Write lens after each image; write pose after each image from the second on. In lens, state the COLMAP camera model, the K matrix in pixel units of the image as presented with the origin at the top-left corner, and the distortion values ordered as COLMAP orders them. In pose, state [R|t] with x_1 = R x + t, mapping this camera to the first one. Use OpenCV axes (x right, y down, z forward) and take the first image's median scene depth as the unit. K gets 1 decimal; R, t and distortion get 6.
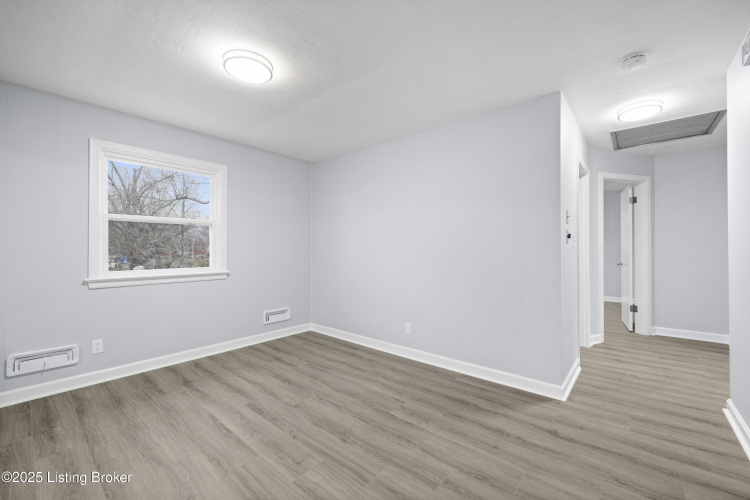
lens RADIAL K [[307.0, 0, 380.2], [0, 307.0, 250.7], [0, 0, 1]] dist [-0.004303, 0.000040]
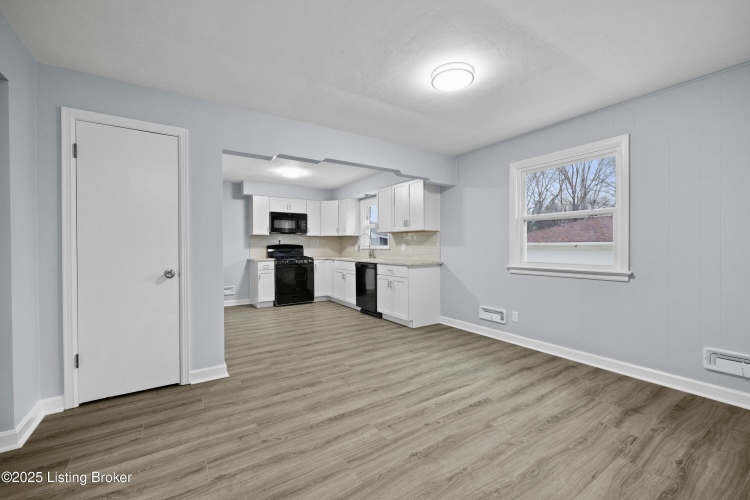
lens RADIAL K [[307.0, 0, 377.5], [0, 307.0, 248.0], [0, 0, 1]] dist [-0.004303, 0.000040]
pose [[-0.283424, 0.008691, -0.958955, 0.555583], [0.002158, 0.999962, 0.008425, -0.001620], [0.958992, 0.000318, -0.283432, 0.820954]]
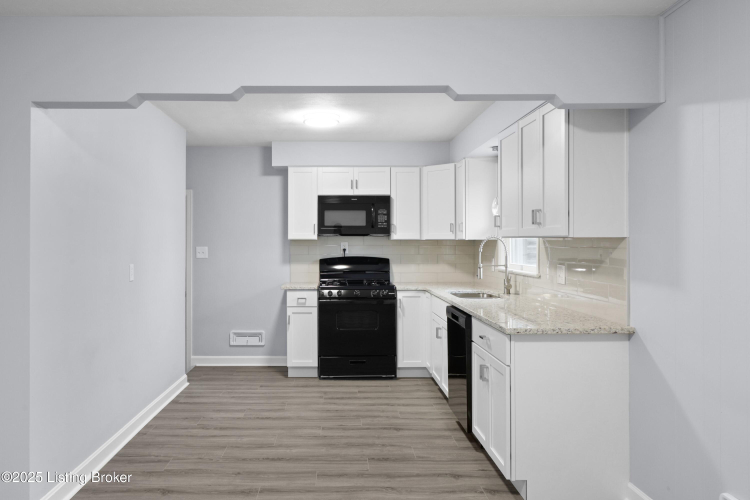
lens RADIAL K [[563.0, 0, 342.5], [0, 563.0, 240.1], [0, 0, 1]] dist [0.004387, 0.000298]
pose [[-0.761819, -0.000198, -0.647790, -0.073204], [0.000533, 0.999999, -0.000932, -0.079148], [0.647789, -0.001055, -0.761819, 1.156971]]
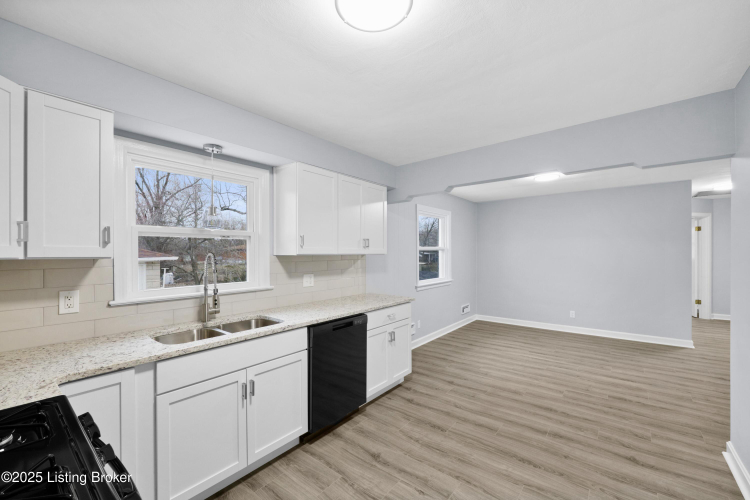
lens RADIAL K [[307.0, 0, 374.8], [0, 307.0, 256.4], [0, 0, 1]] dist [-0.004303, 0.000040]
pose [[0.999915, -0.009257, 0.009214, -1.217543], [0.009214, 0.999947, 0.004675, -0.084578], [-0.009256, -0.004590, 0.999947, -0.753012]]
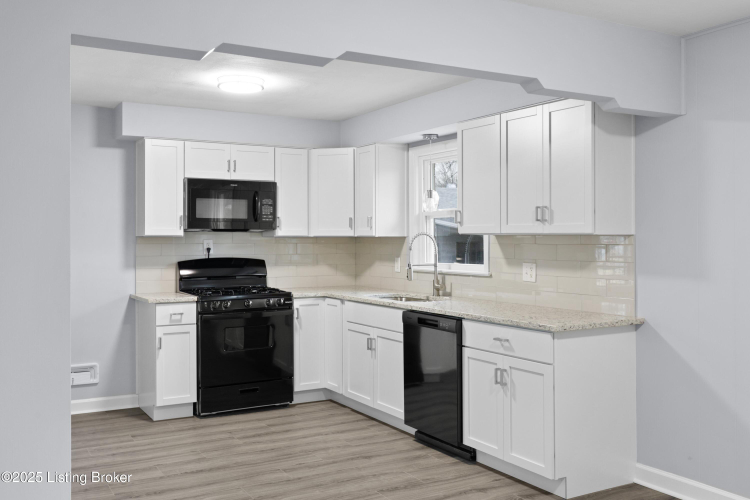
lens RADIAL K [[714.9, 0, 379.6], [0, 714.9, 230.3], [0, 0, 1]] dist [0.009083, 0.000000]
pose [[-0.340566, -0.009592, -0.940172, 0.397489], [-0.000464, 0.999950, -0.010034, -0.079173], [0.940221, -0.002981, -0.340553, 0.673383]]
